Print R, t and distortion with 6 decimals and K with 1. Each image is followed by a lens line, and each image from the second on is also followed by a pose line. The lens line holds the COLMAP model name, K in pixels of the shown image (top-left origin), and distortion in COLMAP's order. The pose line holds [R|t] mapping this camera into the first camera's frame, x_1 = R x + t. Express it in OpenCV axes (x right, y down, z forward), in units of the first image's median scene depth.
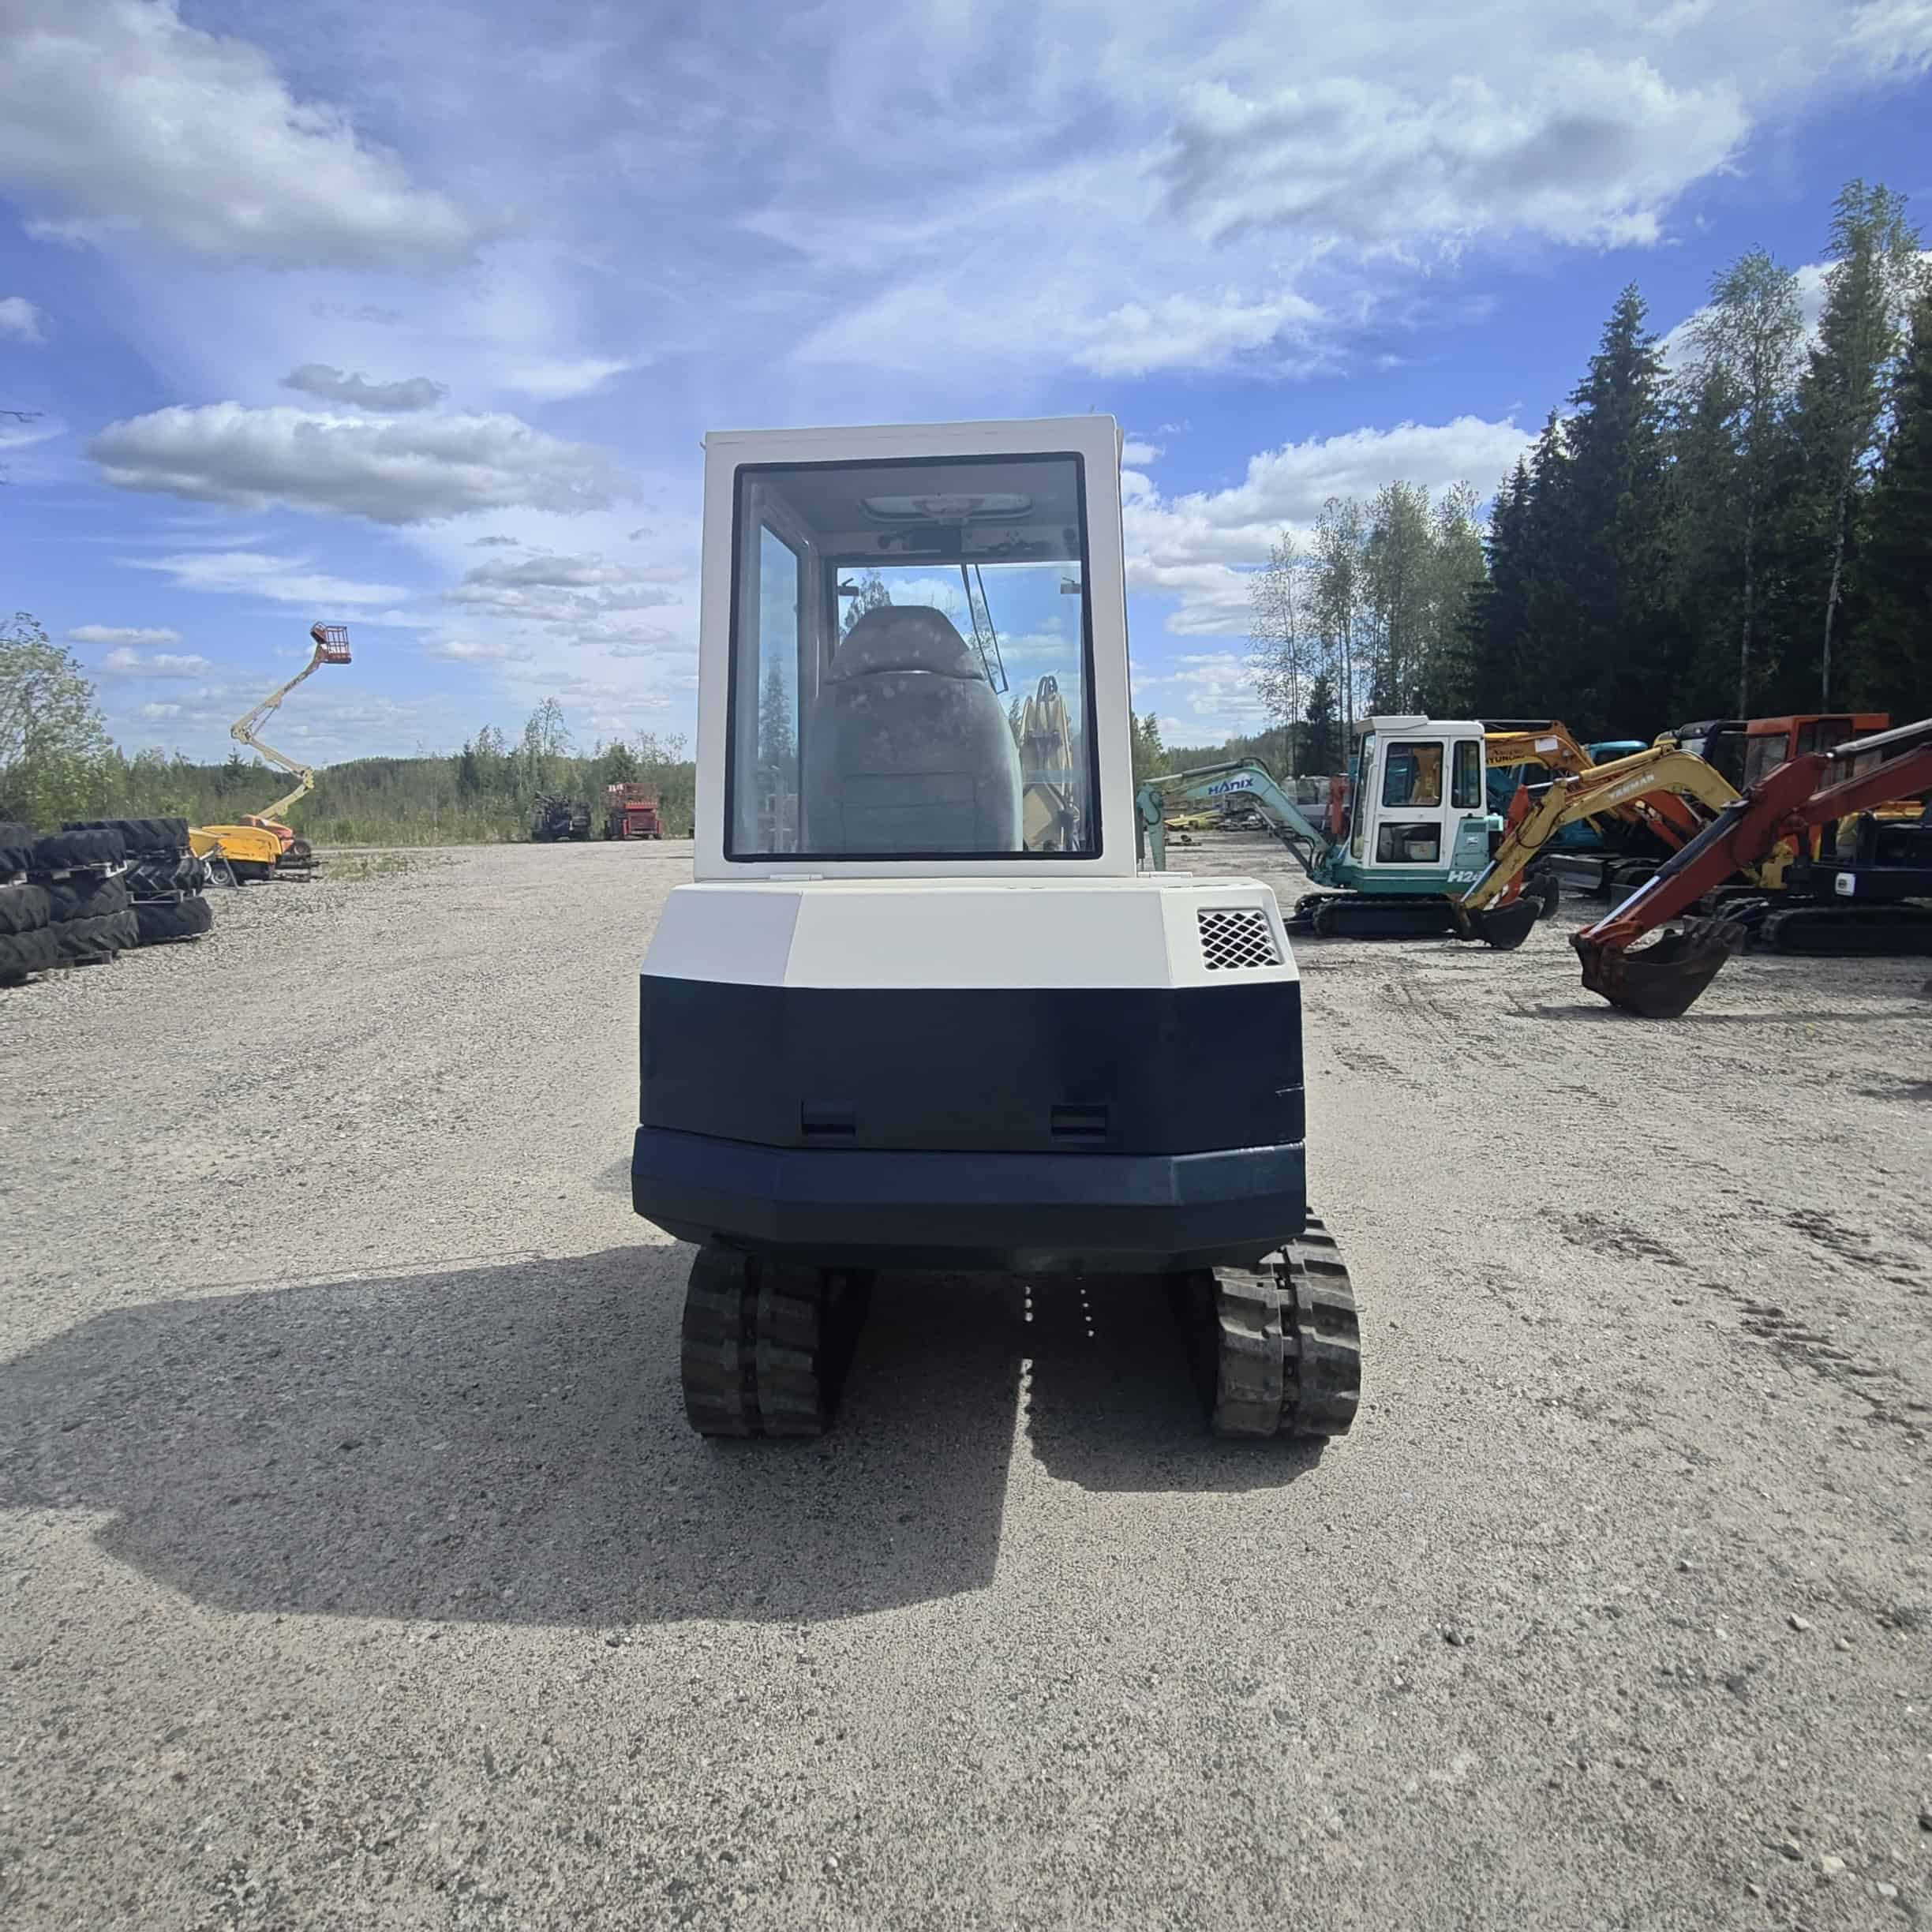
lens RADIAL K [[1205.1, 0, 984.7], [0, 1205.1, 941.7], [0, 0, 1]] dist [-0.000904, 0.001043]
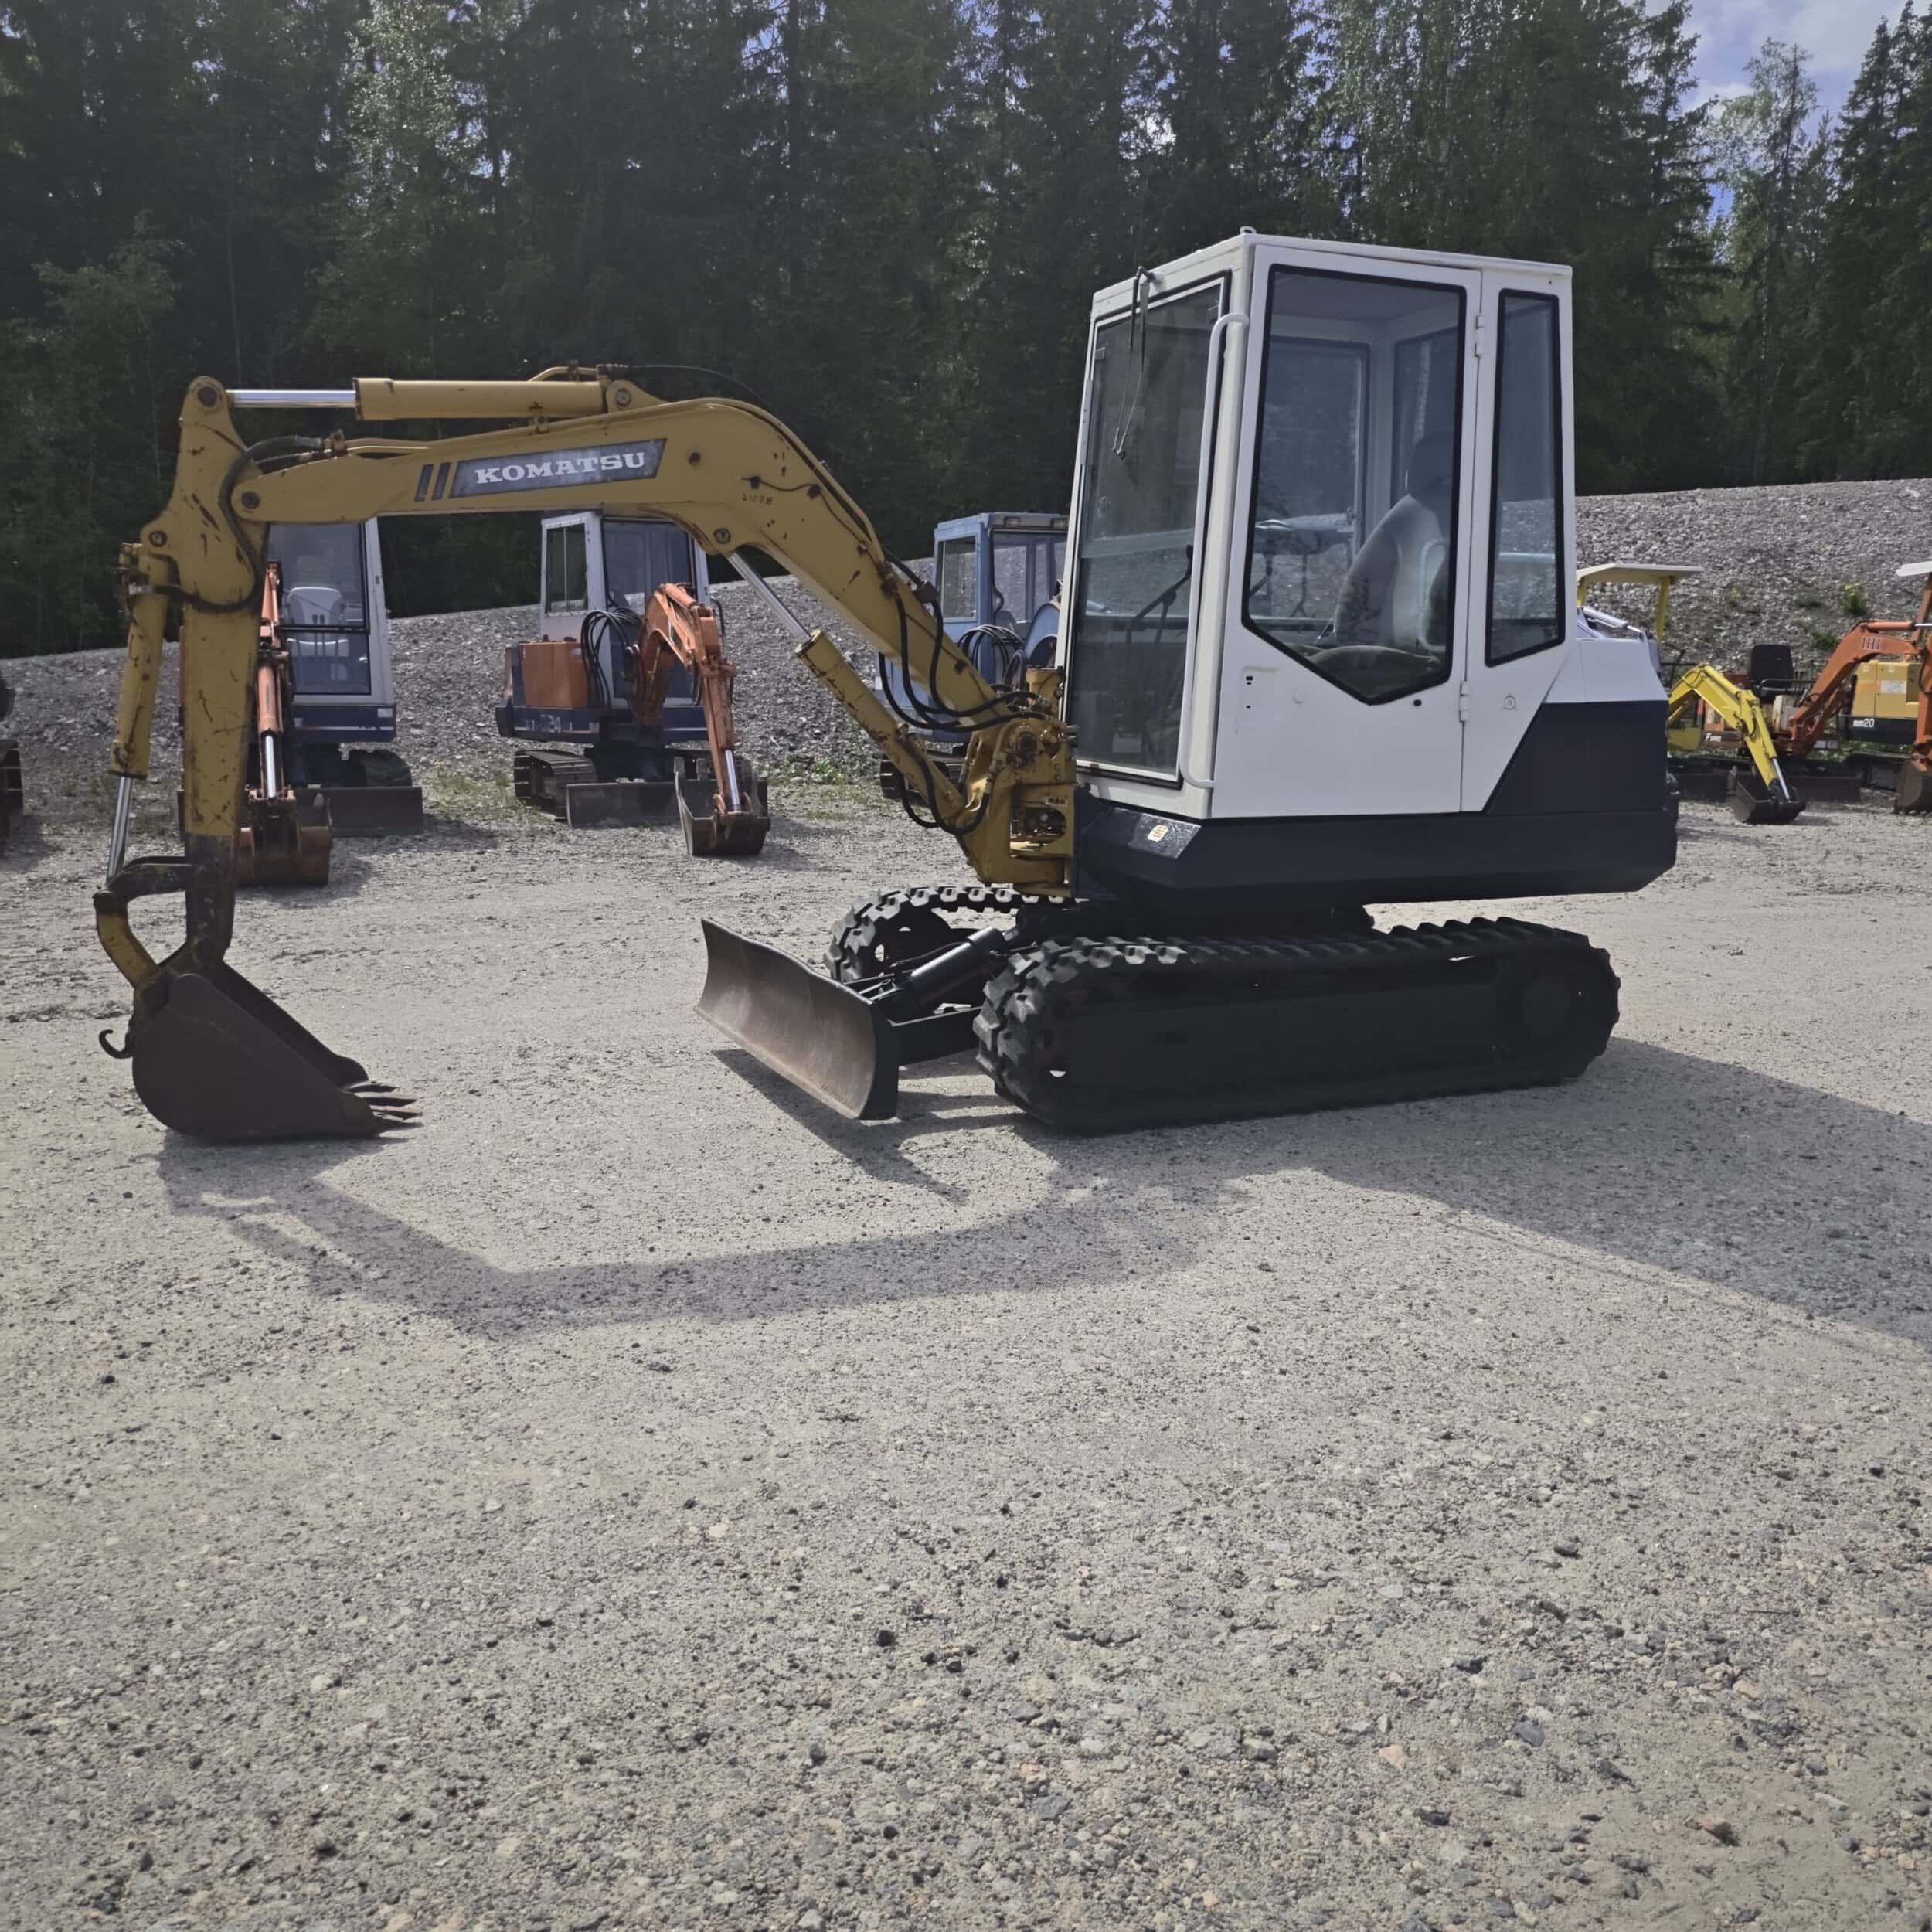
lens RADIAL K [[1813.4, 0, 1003.3], [0, 1813.4, 957.5], [0, 0, 1]] dist [0.006647, 0.000000]
pose [[-0.448941, -0.147080, 0.881374, -1.497828], [0.093690, 0.973176, 0.210121, -0.161311], [-0.888636, 0.176908, -0.423118, 2.137313]]
